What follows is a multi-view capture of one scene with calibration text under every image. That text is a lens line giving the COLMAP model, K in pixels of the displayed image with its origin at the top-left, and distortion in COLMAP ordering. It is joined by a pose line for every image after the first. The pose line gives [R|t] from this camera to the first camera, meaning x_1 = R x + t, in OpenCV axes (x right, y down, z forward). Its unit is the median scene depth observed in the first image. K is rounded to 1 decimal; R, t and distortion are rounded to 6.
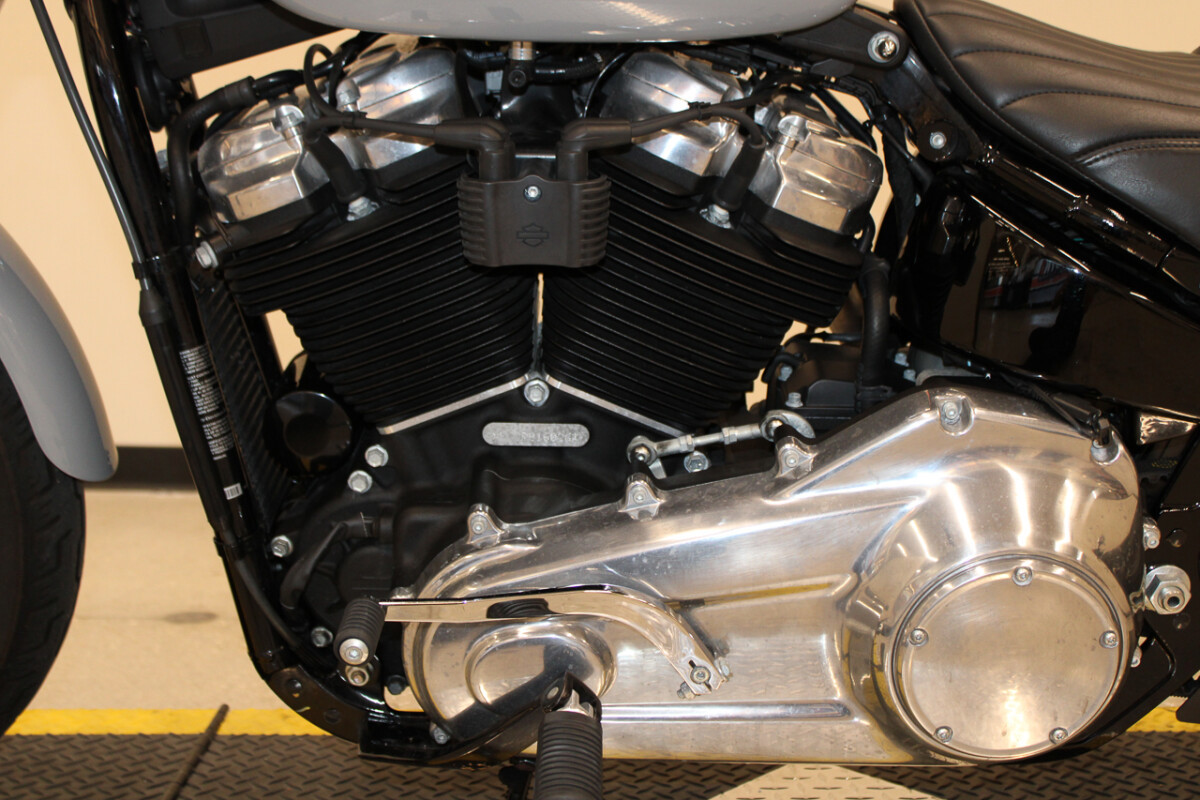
lens RADIAL K [[1575.1, 0, 602.1], [0, 1575.1, 397.7], [0, 0, 1]] dist [-0.013931, 0.000000]
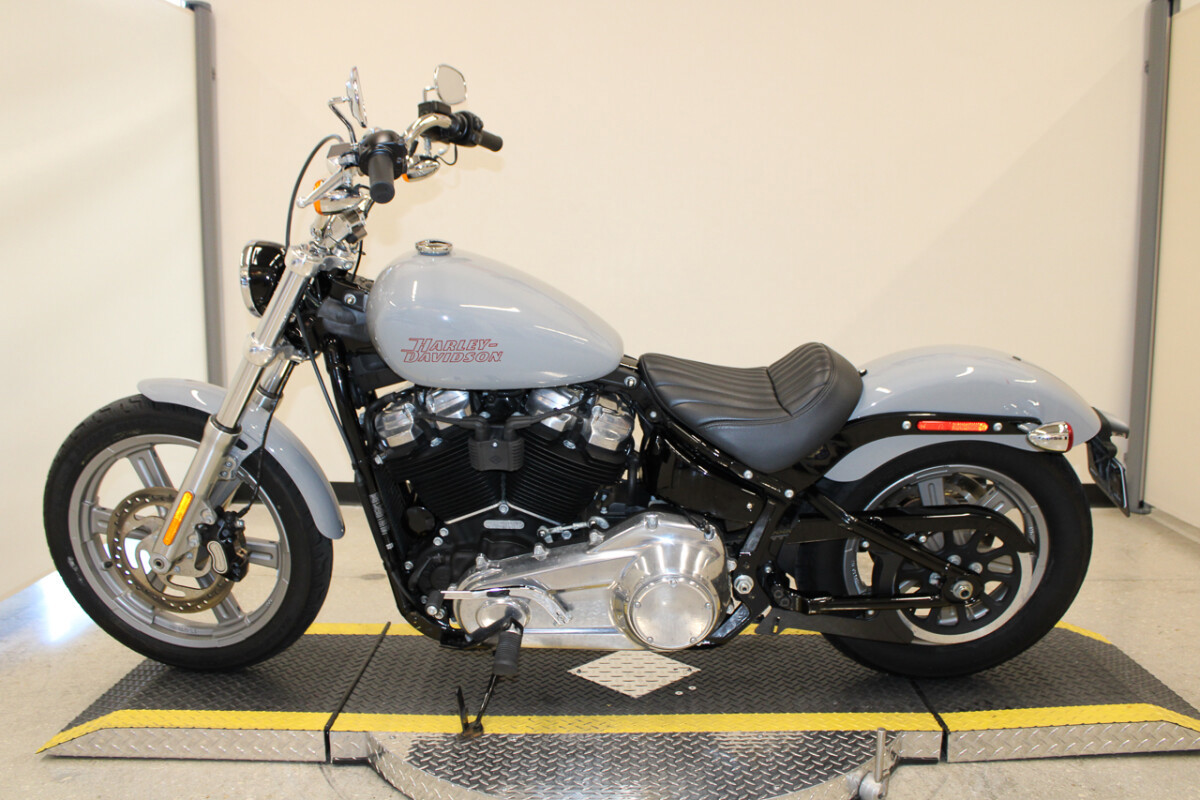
lens RADIAL K [[1007.0, 0, 597.7], [0, 1007.0, 419.5], [0, 0, 1]] dist [-0.143913, 0.109278]
pose [[0.999502, -0.006076, -0.030978, 0.170359], [0.006344, 0.999943, 0.008569, -0.168711], [0.030924, -0.008762, 0.999483, -0.673210]]
